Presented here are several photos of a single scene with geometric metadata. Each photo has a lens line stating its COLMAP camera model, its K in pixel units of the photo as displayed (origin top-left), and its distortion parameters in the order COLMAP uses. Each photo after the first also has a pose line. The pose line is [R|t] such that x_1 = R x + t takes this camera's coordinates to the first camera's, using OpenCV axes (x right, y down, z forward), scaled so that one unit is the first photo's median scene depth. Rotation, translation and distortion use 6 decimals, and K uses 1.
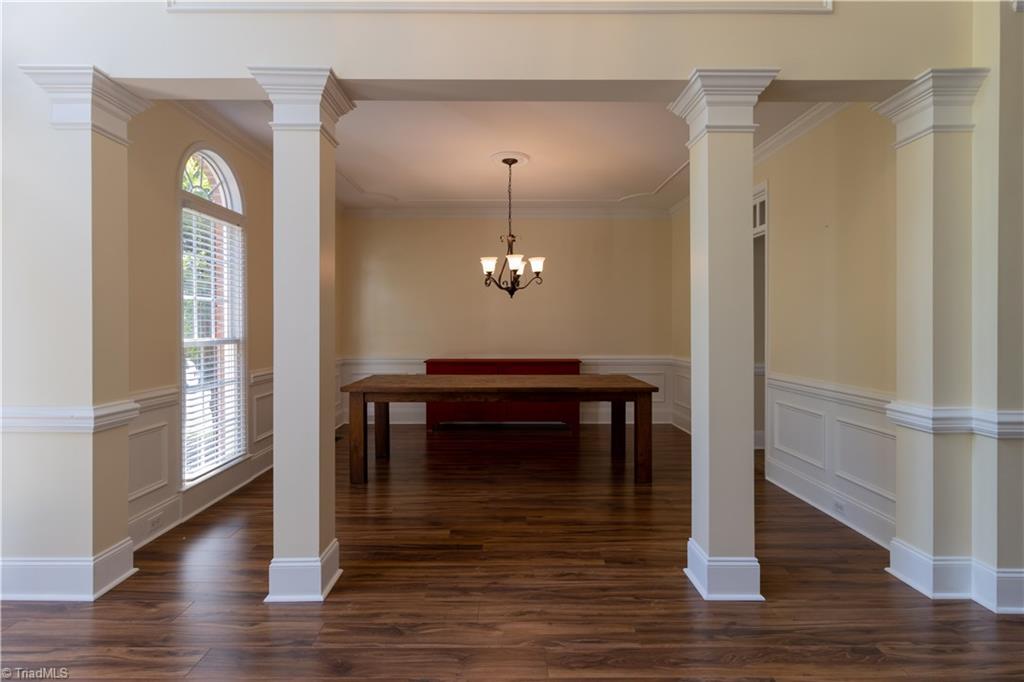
lens RADIAL K [[471.0, 0, 512.2], [0, 471.0, 331.4], [0, 0, 1]] dist [0.000270, -0.013382]
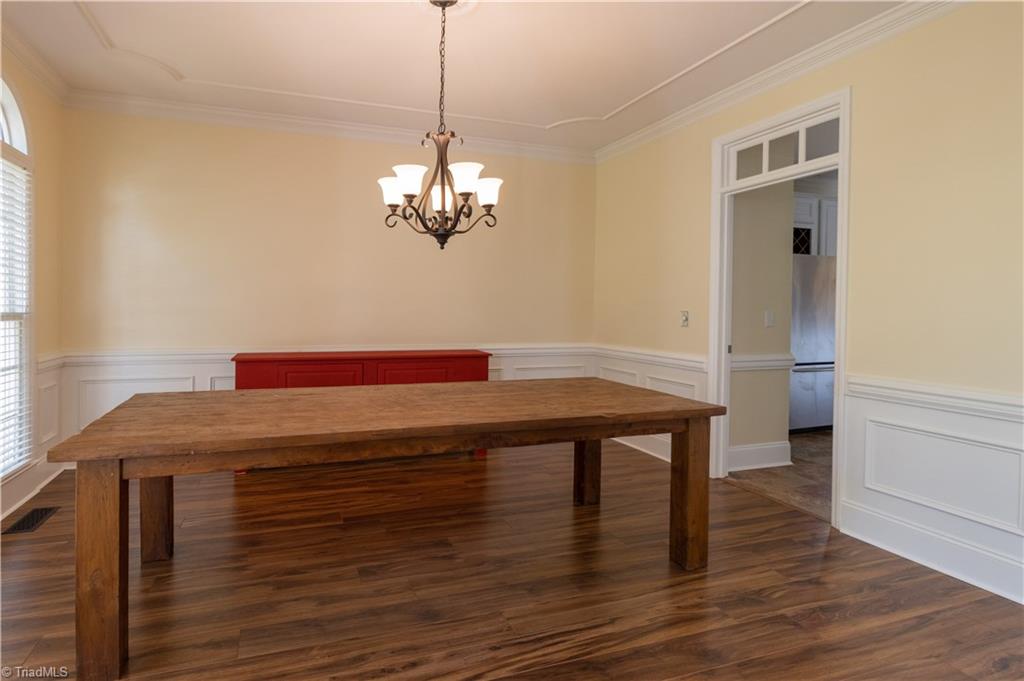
lens RADIAL K [[513.3, 0, 510.9], [0, 513.3, 314.8], [0, 0, 1]] dist [-0.001204, -0.000263]
pose [[0.932347, 0.005791, 0.361518, -0.143357], [-0.007850, 0.999960, 0.004226, 0.002888], [-0.361479, -0.006778, 0.932356, 0.413906]]
